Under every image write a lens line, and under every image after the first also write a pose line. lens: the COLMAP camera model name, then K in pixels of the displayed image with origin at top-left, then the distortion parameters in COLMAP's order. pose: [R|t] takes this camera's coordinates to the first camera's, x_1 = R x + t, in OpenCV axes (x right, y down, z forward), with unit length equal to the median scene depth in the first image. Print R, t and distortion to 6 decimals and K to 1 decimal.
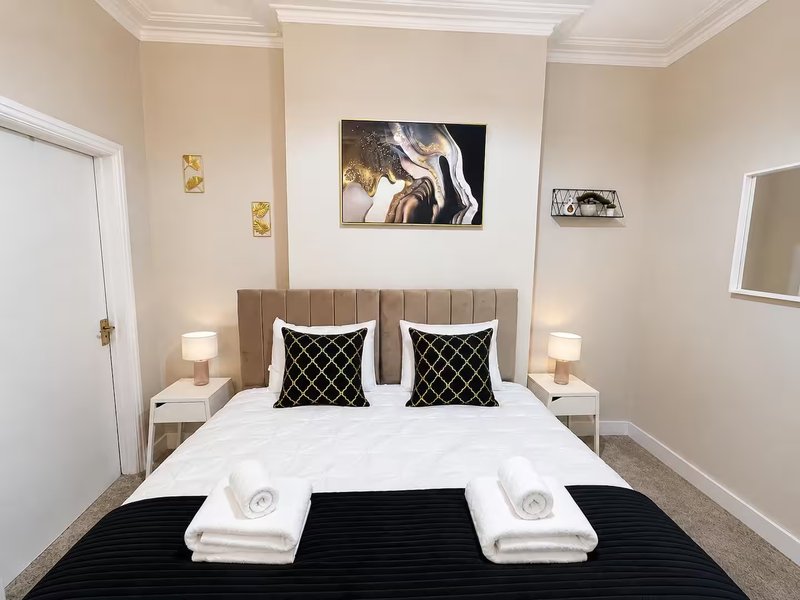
lens RADIAL K [[327.1, 0, 400.0], [0, 327.1, 300.0], [0, 0, 1]] dist [-0.001749, 0.000173]
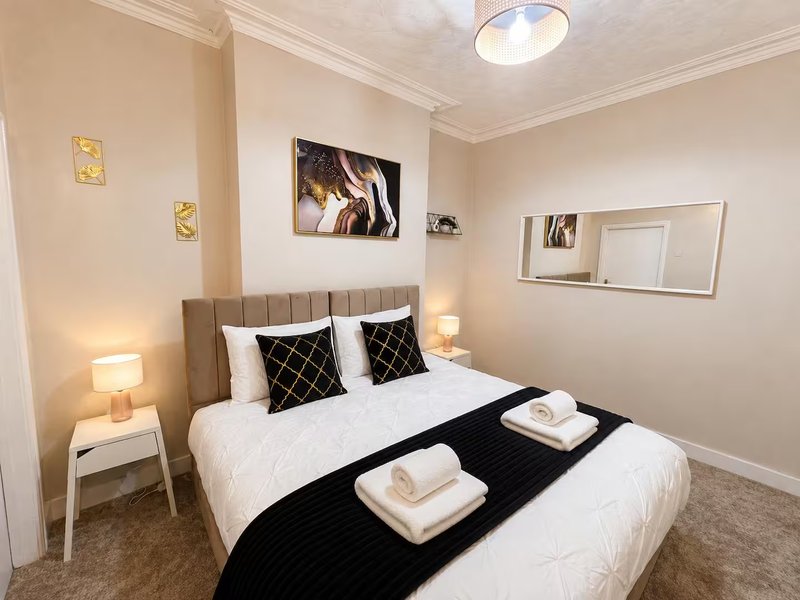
lens RADIAL K [[337.4, 0, 400.0], [0, 337.4, 300.0], [0, 0, 1]] dist [-0.034504, -0.000073]
pose [[0.806522, -0.070883, 0.586940, -0.568822], [0.077825, 0.996876, 0.013449, 0.002211], [-0.586060, 0.034831, 0.809519, -0.090975]]
